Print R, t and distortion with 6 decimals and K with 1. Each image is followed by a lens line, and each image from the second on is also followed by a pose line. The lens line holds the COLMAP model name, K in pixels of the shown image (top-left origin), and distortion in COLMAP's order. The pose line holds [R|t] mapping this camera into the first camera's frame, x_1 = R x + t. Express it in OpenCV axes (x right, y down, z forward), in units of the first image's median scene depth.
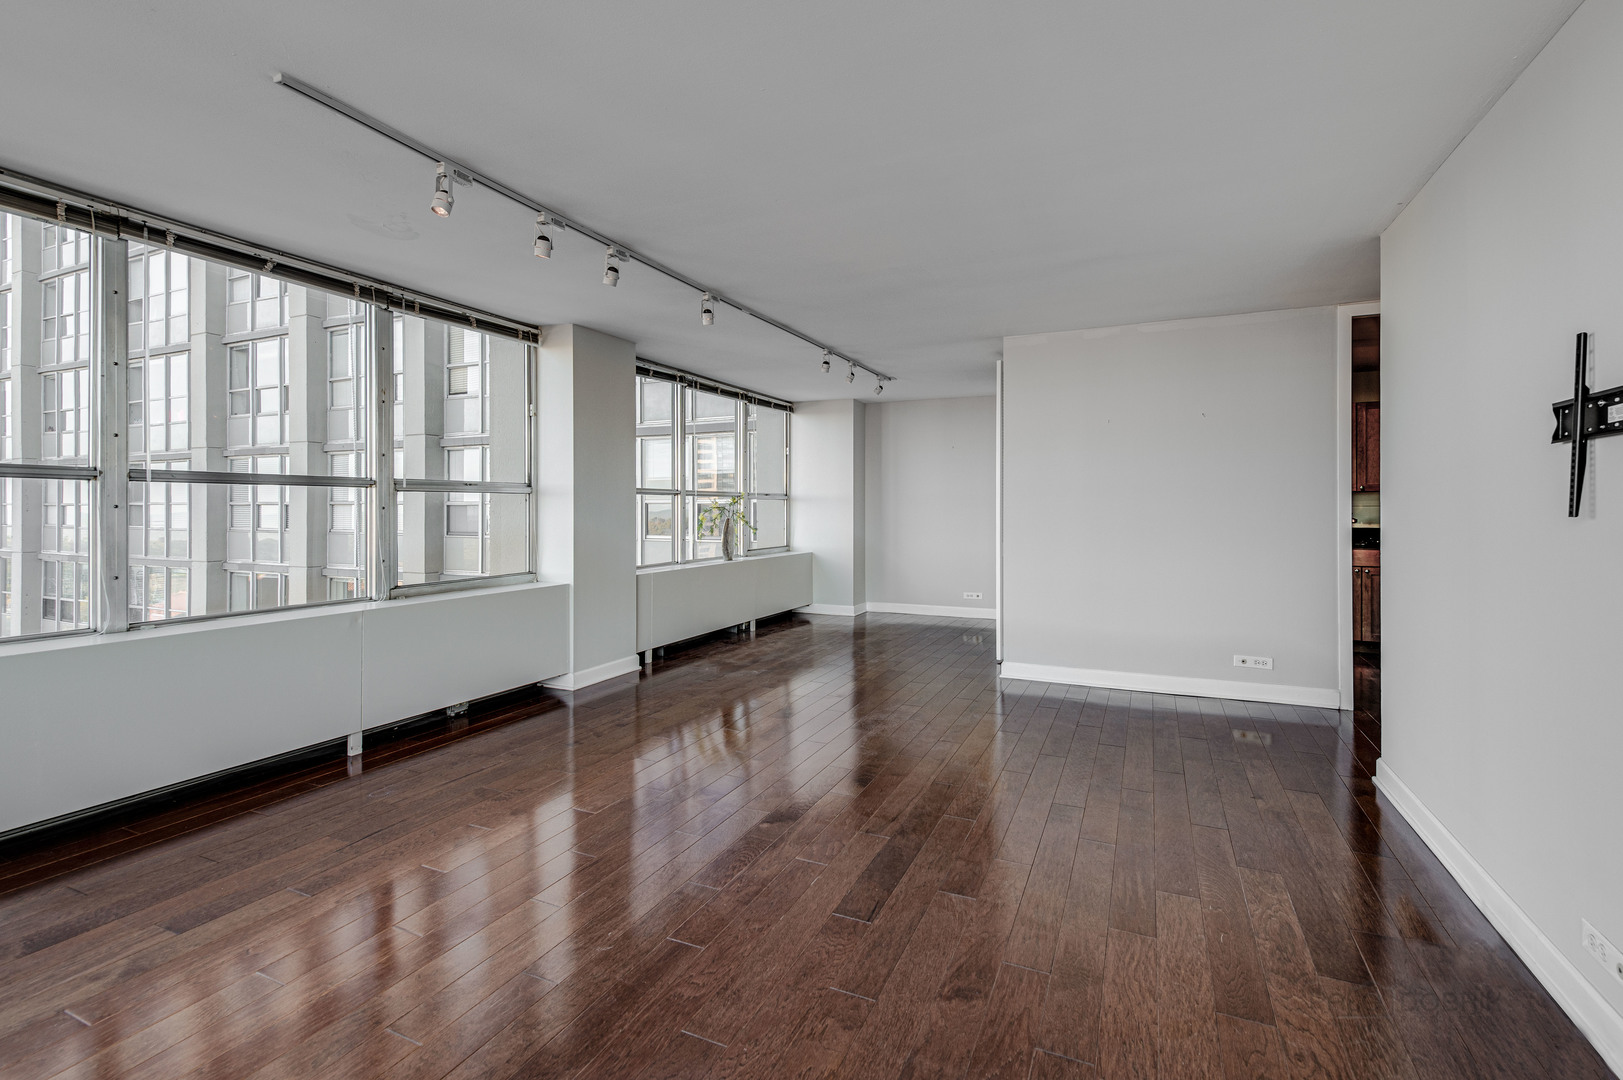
lens RADIAL K [[675.5, 0, 924.7], [0, 675.5, 507.3], [0, 0, 1]] dist [0.011467, 0.000052]
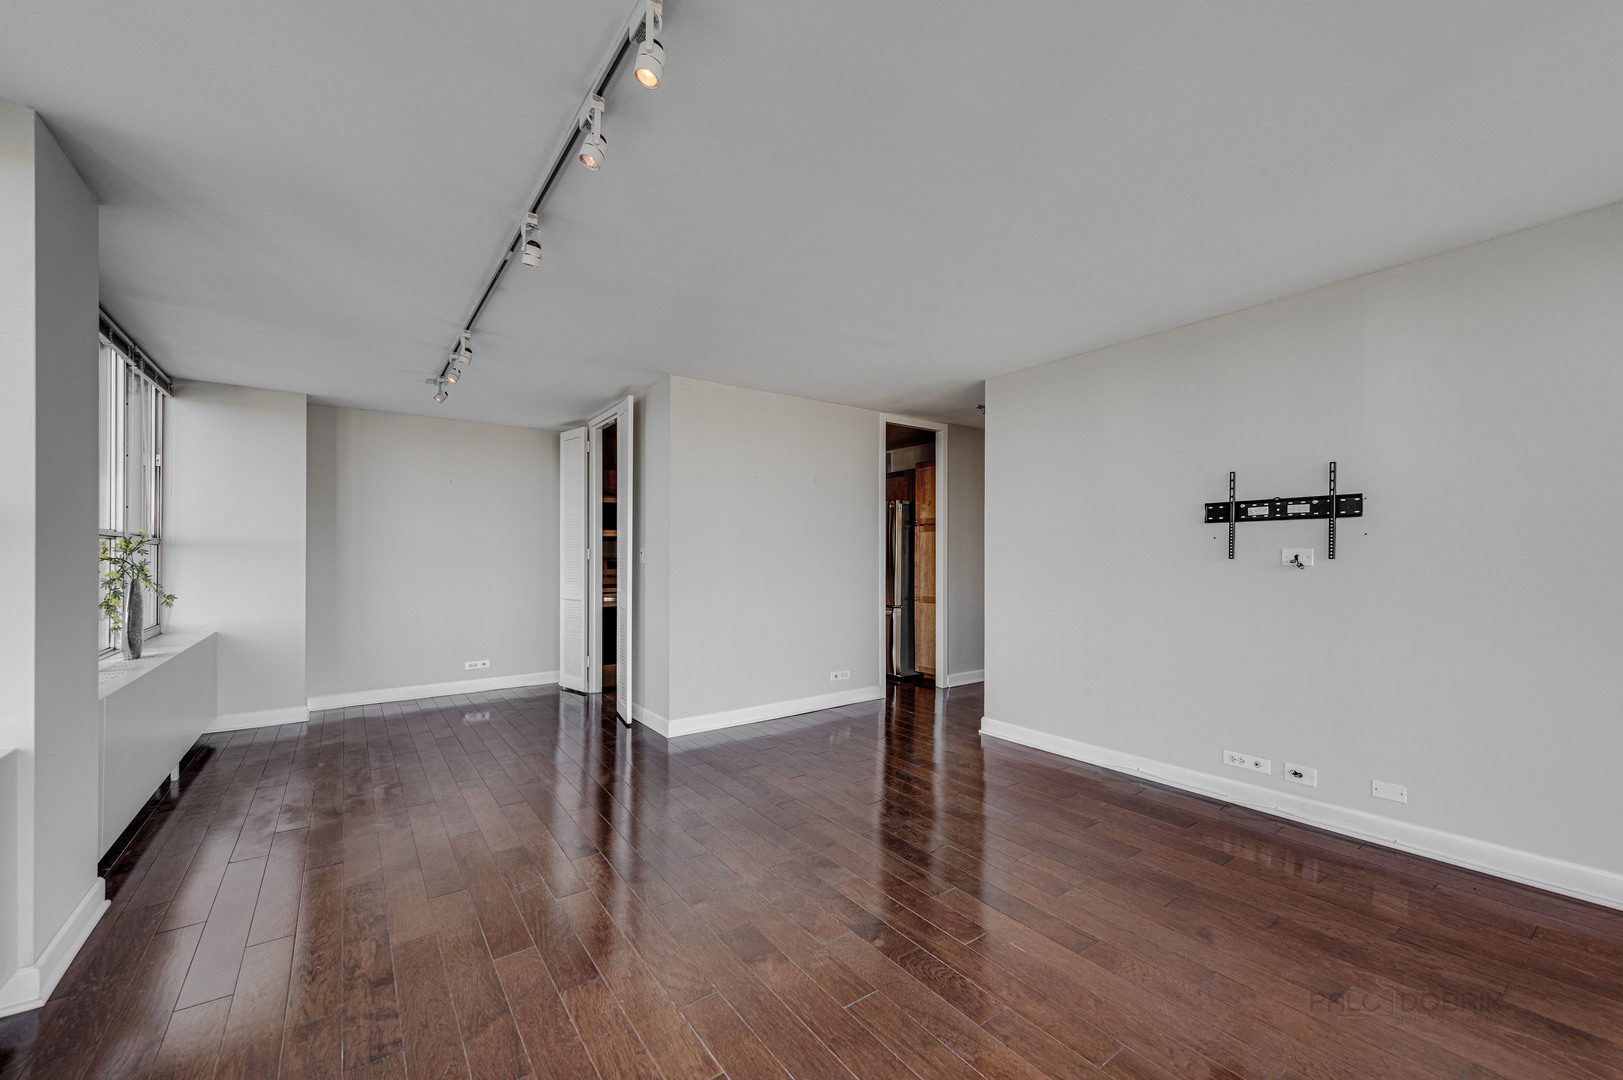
lens RADIAL K [[686.6, 0, 722.8], [0, 686.6, 547.7], [0, 0, 1]] dist [0.011548, -0.000329]
pose [[0.555981, 0.006248, 0.831172, -0.491602], [0.004637, 0.999933, -0.010618, -0.000947], [-0.831182, 0.009757, 0.555914, 0.320161]]
